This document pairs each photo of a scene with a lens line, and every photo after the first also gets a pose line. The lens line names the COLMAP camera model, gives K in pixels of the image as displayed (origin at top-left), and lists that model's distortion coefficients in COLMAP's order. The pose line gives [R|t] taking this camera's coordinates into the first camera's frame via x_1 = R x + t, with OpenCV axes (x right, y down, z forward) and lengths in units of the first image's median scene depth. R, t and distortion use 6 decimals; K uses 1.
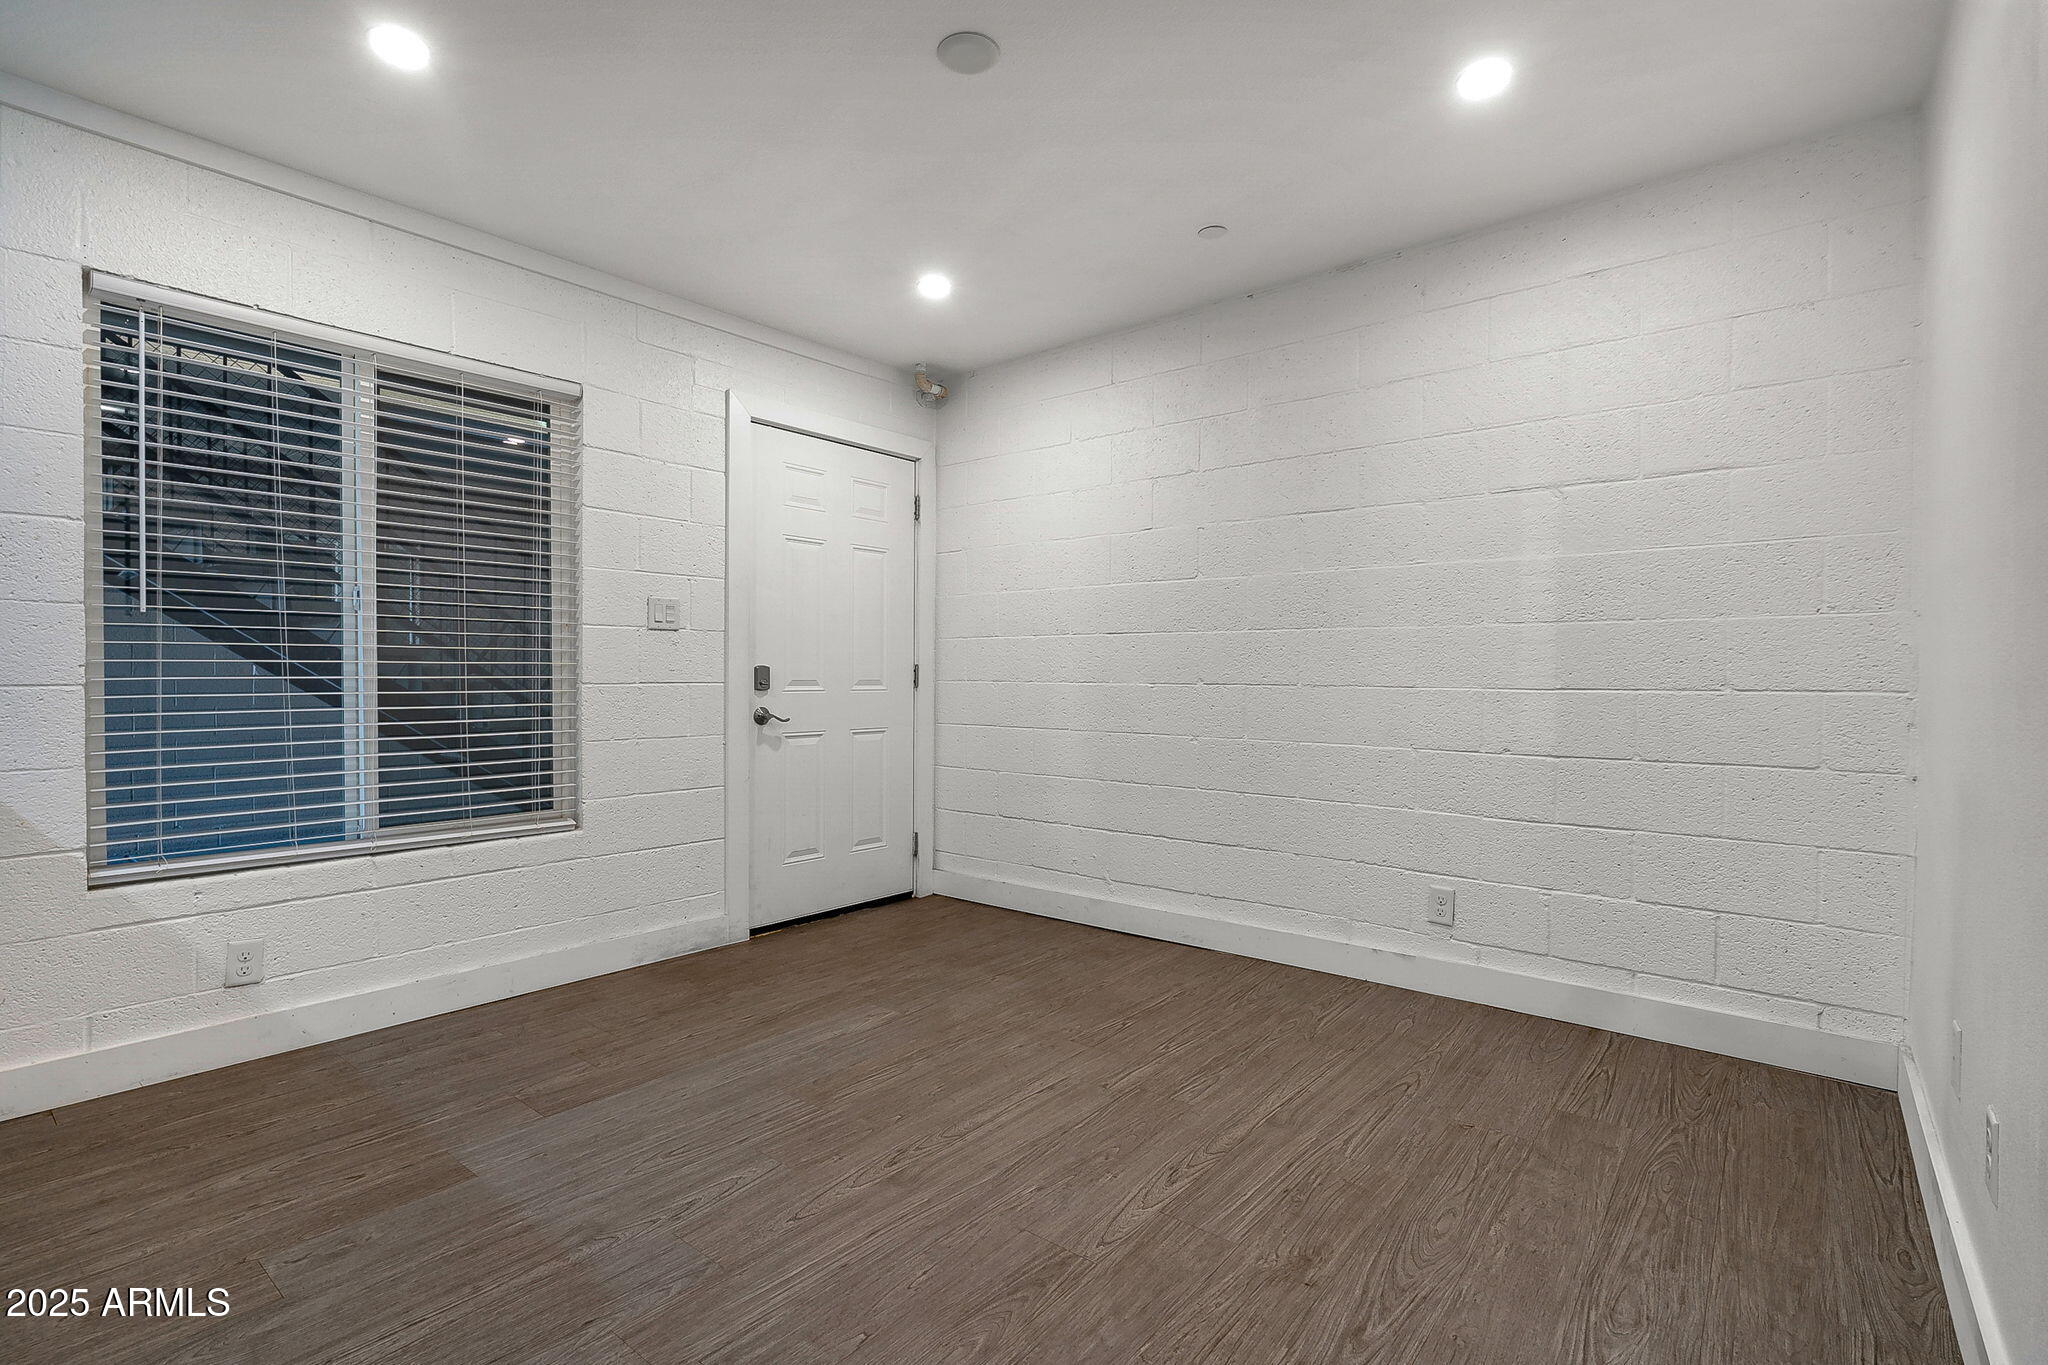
lens RADIAL K [[947.6, 0, 1017.2], [0, 947.6, 670.9], [0, 0, 1]] dist [-0.003686, 0.000110]
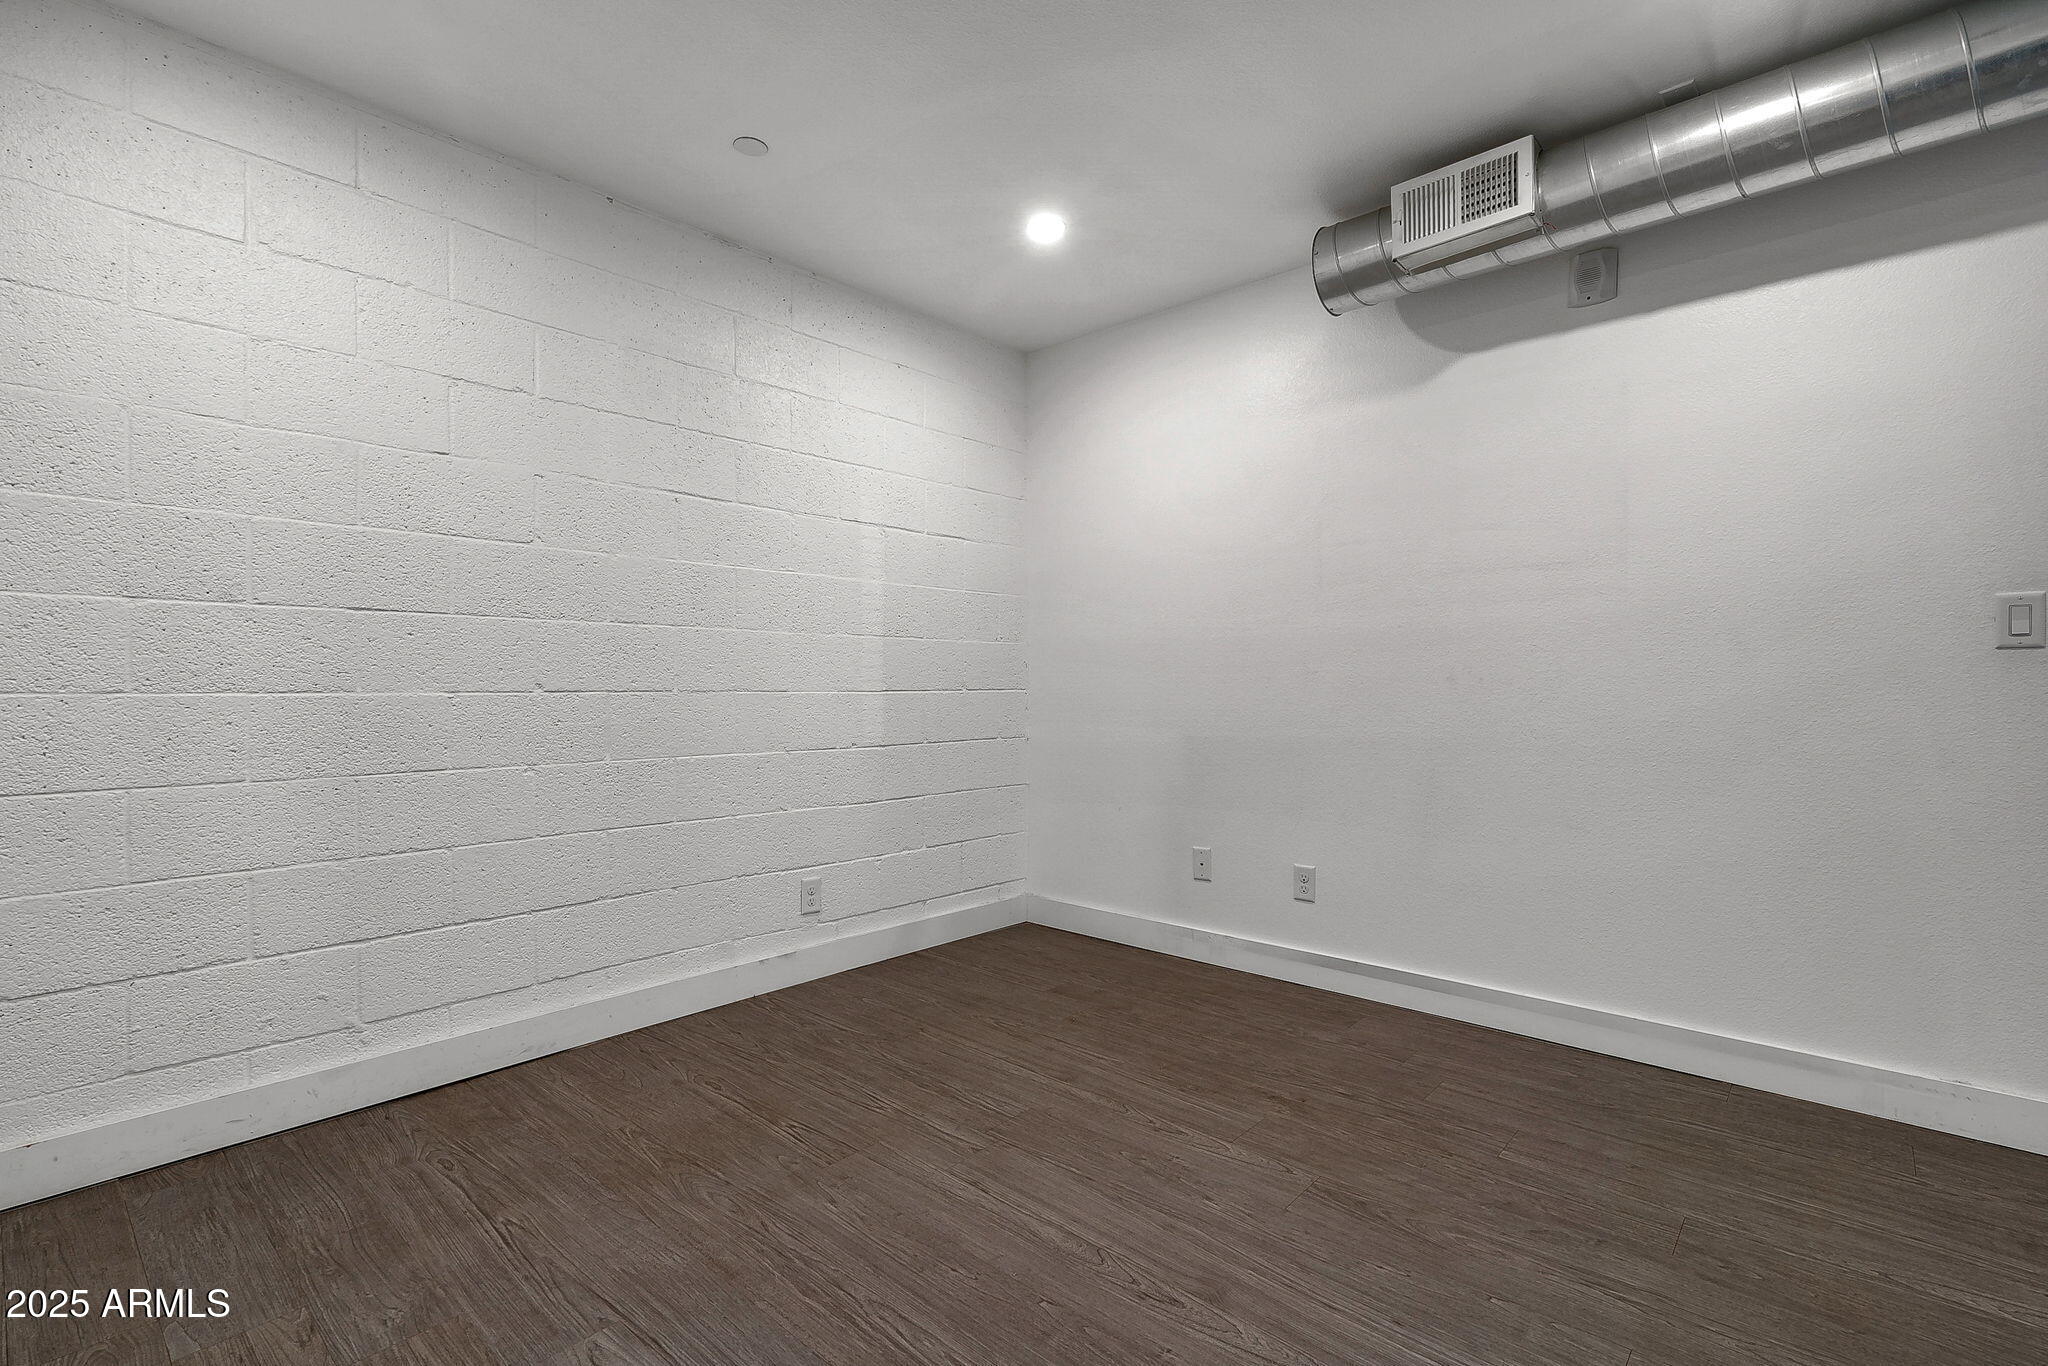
lens RADIAL K [[934.6, 0, 1024.0], [0, 934.6, 683.0], [0, 0, 1]] dist [-0.005147, -0.000024]
pose [[0.045152, -0.001699, 0.998979, -0.635583], [-0.003807, 0.999991, 0.001873, 0.005814], [-0.998973, -0.003887, 0.045145, 0.765533]]
